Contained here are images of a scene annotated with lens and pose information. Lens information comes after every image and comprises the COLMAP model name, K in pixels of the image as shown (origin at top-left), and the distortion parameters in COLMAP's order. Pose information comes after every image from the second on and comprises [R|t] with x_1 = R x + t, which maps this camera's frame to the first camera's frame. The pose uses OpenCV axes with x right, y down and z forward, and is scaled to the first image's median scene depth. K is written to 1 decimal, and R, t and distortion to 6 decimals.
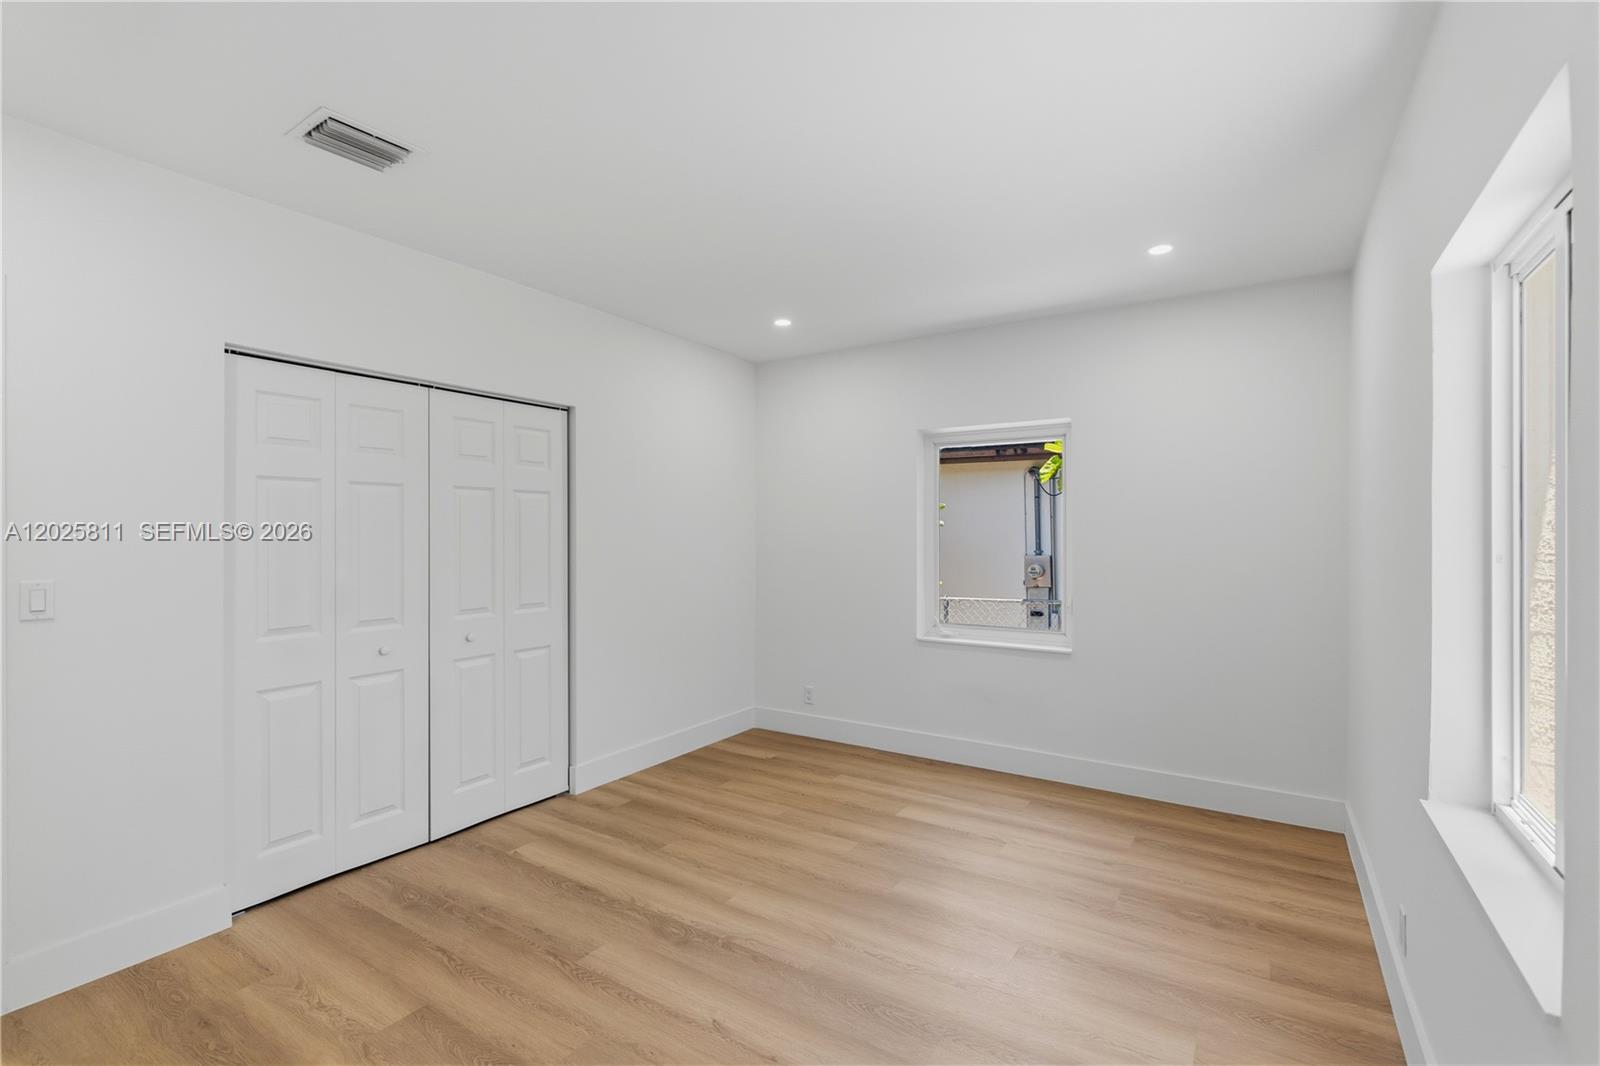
lens RADIAL K [[732.0, 0, 796.0], [0, 732.0, 539.0], [0, 0, 1]] dist [-0.002794, 0.002430]
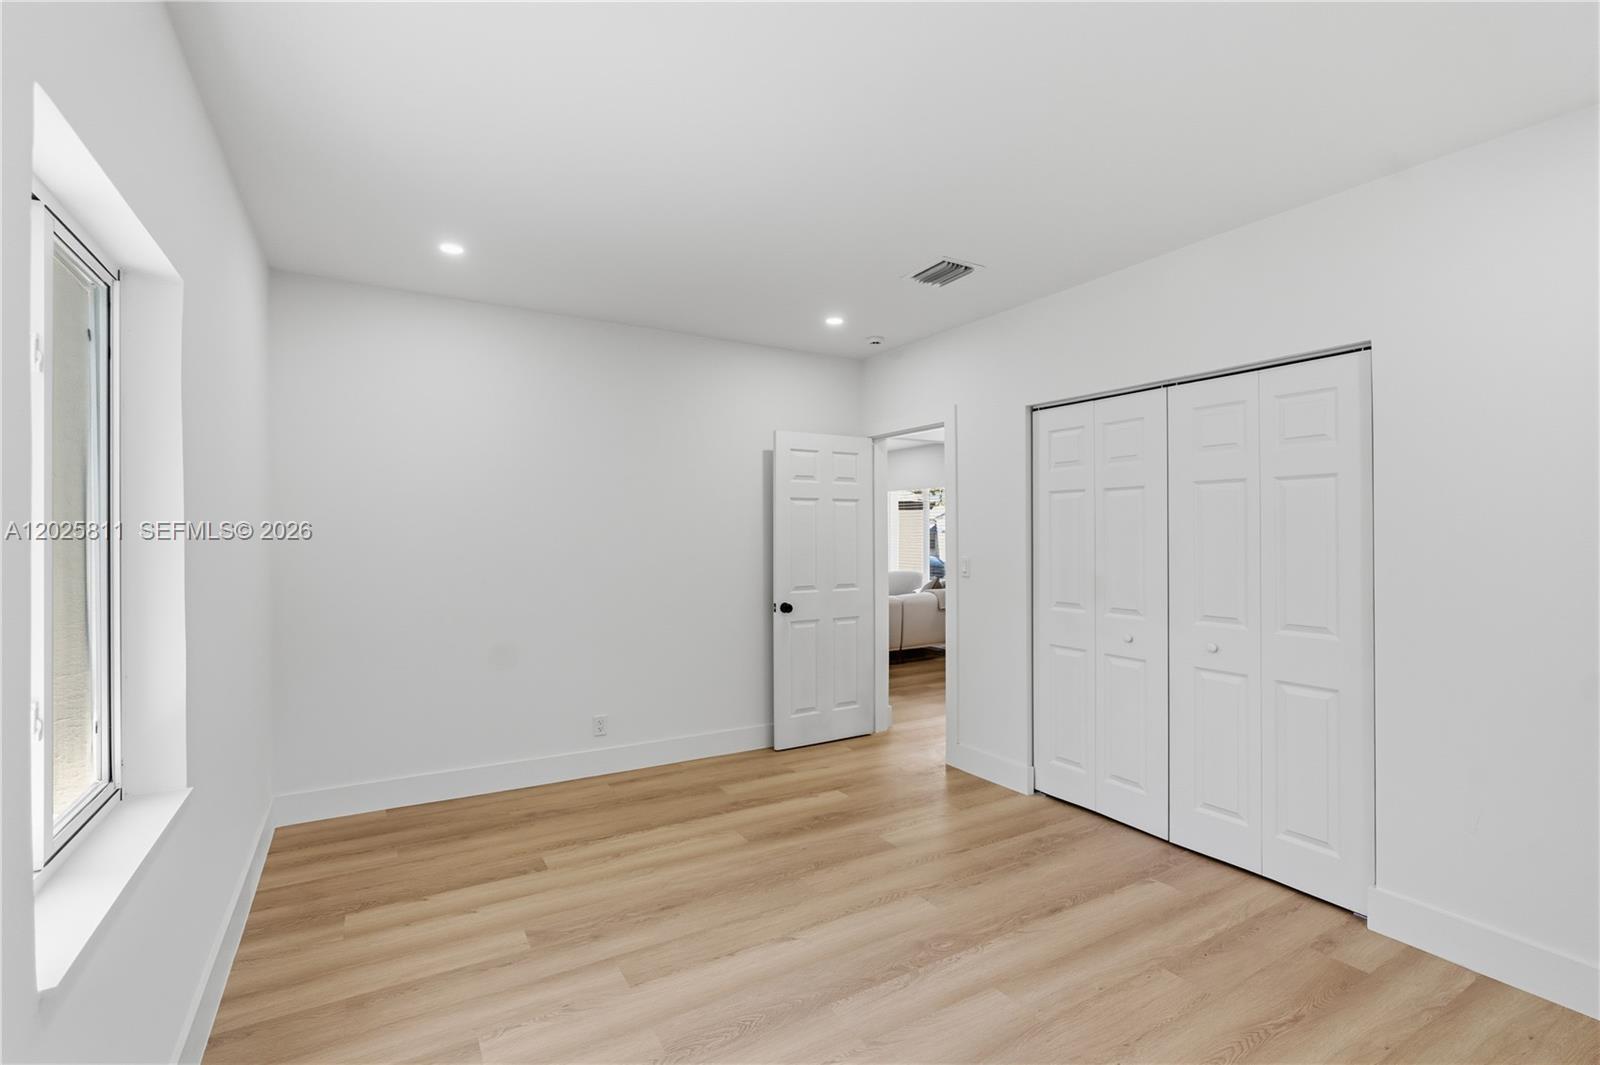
lens RADIAL K [[732.0, 0, 790.4], [0, 732.0, 525.3], [0, 0, 1]] dist [-0.002794, 0.002430]
pose [[-0.444303, -0.000726, -0.895876, 0.648848], [-0.004886, 0.999987, 0.001613, -0.017071], [0.895863, 0.005095, -0.444300, 1.018145]]
